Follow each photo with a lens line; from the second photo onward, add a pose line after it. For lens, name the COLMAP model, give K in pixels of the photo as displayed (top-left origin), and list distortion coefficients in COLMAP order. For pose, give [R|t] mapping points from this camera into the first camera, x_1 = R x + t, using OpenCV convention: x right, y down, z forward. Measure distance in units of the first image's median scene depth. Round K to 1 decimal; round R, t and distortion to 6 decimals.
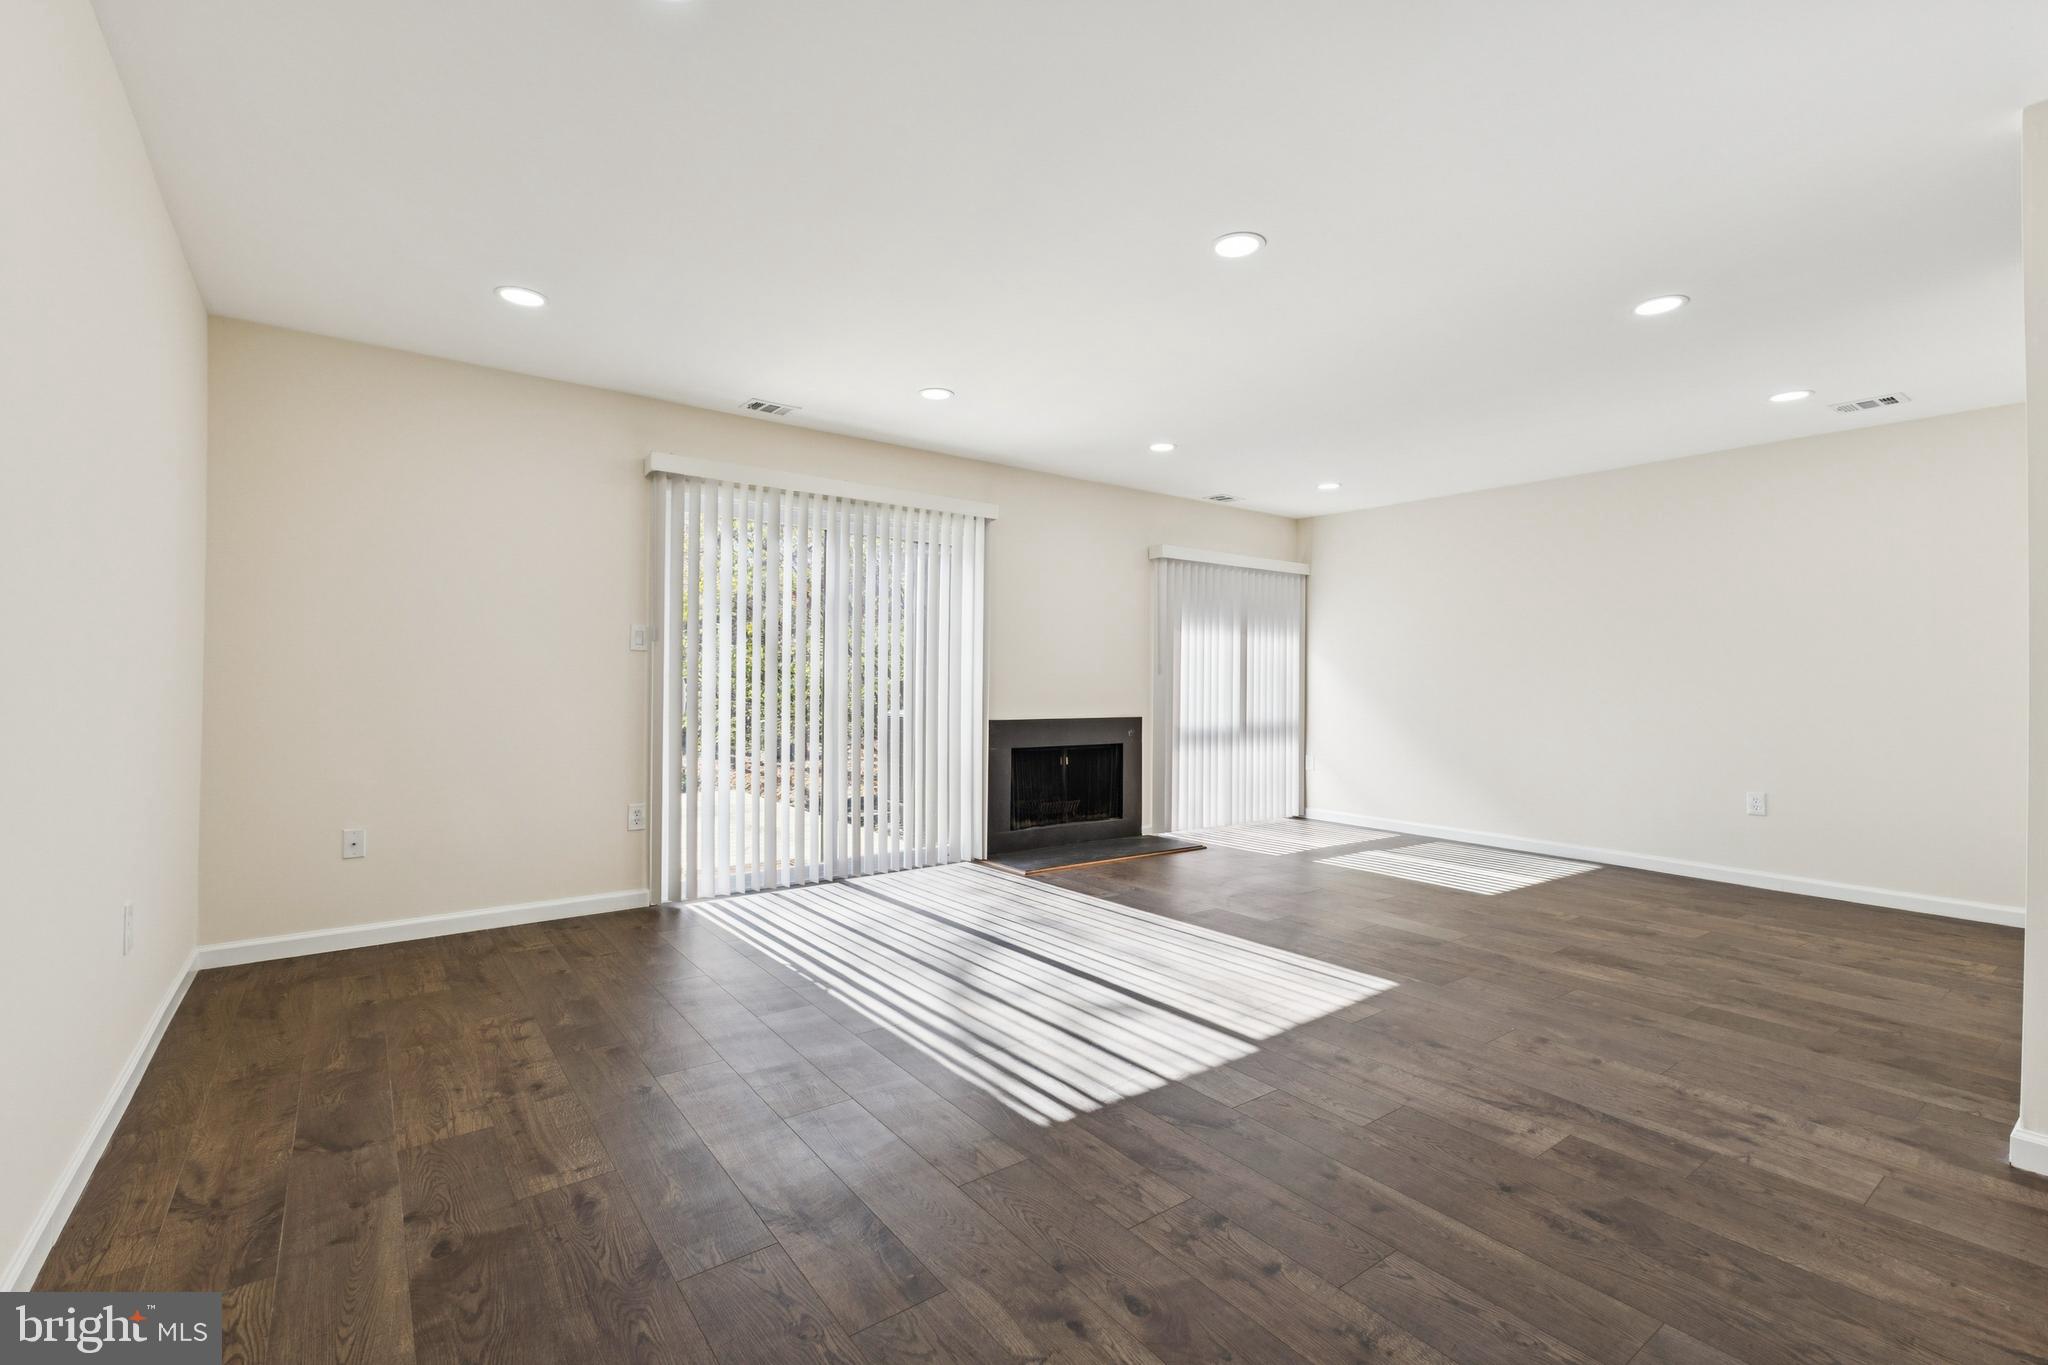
lens RADIAL K [[883.9, 0, 1024.6], [0, 883.9, 678.7], [0, 0, 1]] dist [0.011539, -0.004715]
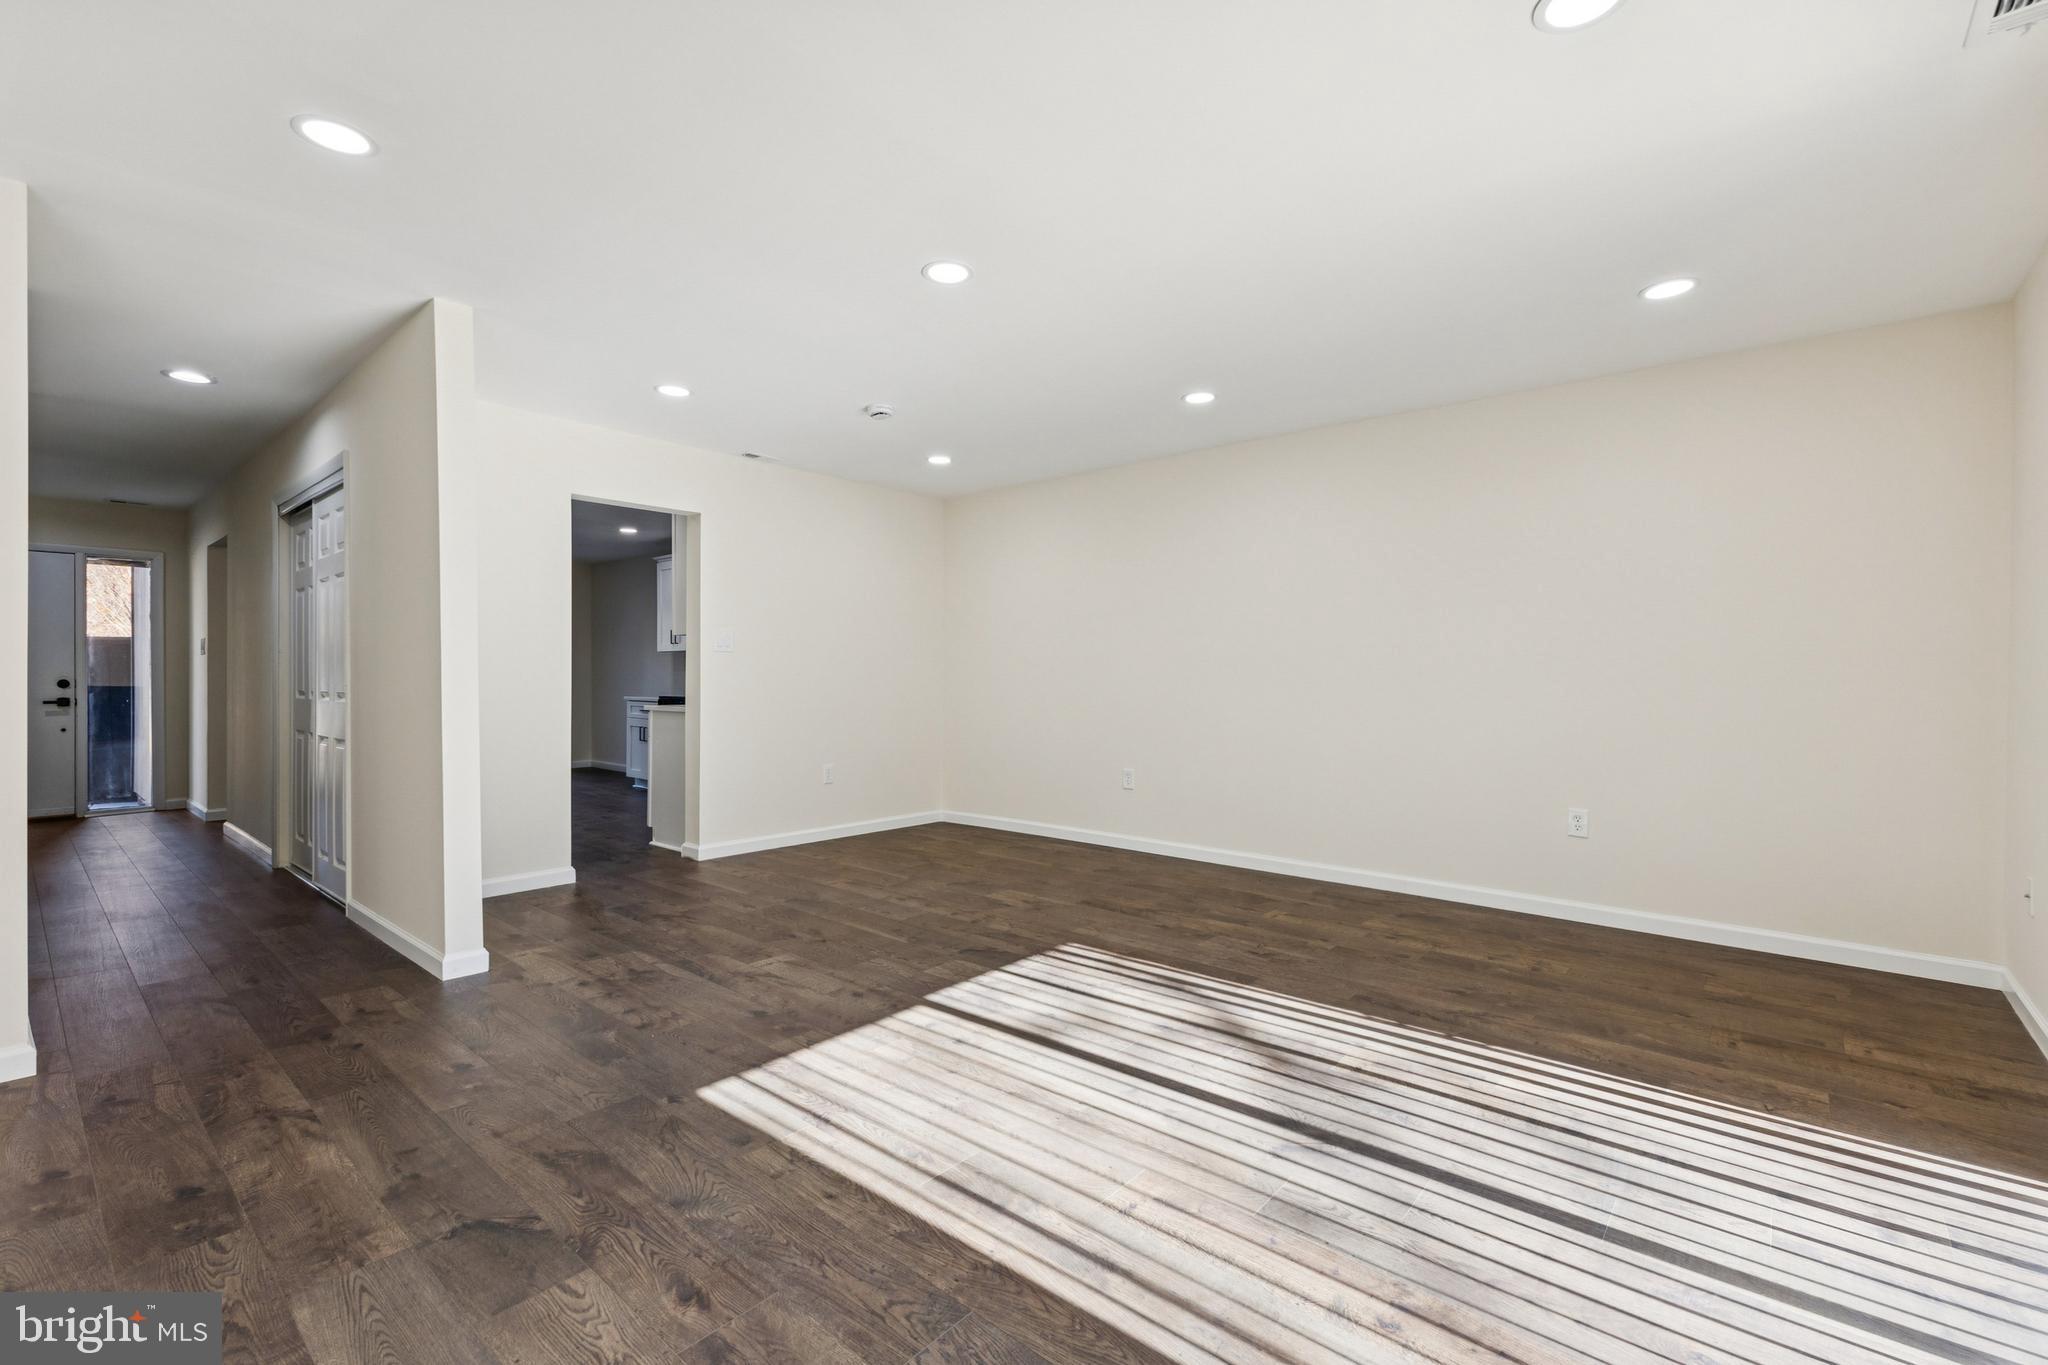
lens RADIAL K [[883.9, 0, 1026.3], [0, 883.9, 682.0], [0, 0, 1]] dist [0.011539, -0.004715]
pose [[-0.976286, -0.010361, -0.216239, 0.387243], [-0.010356, 0.999946, -0.001158, 0.008703], [0.216239, 0.001109, -0.976340, 2.143948]]
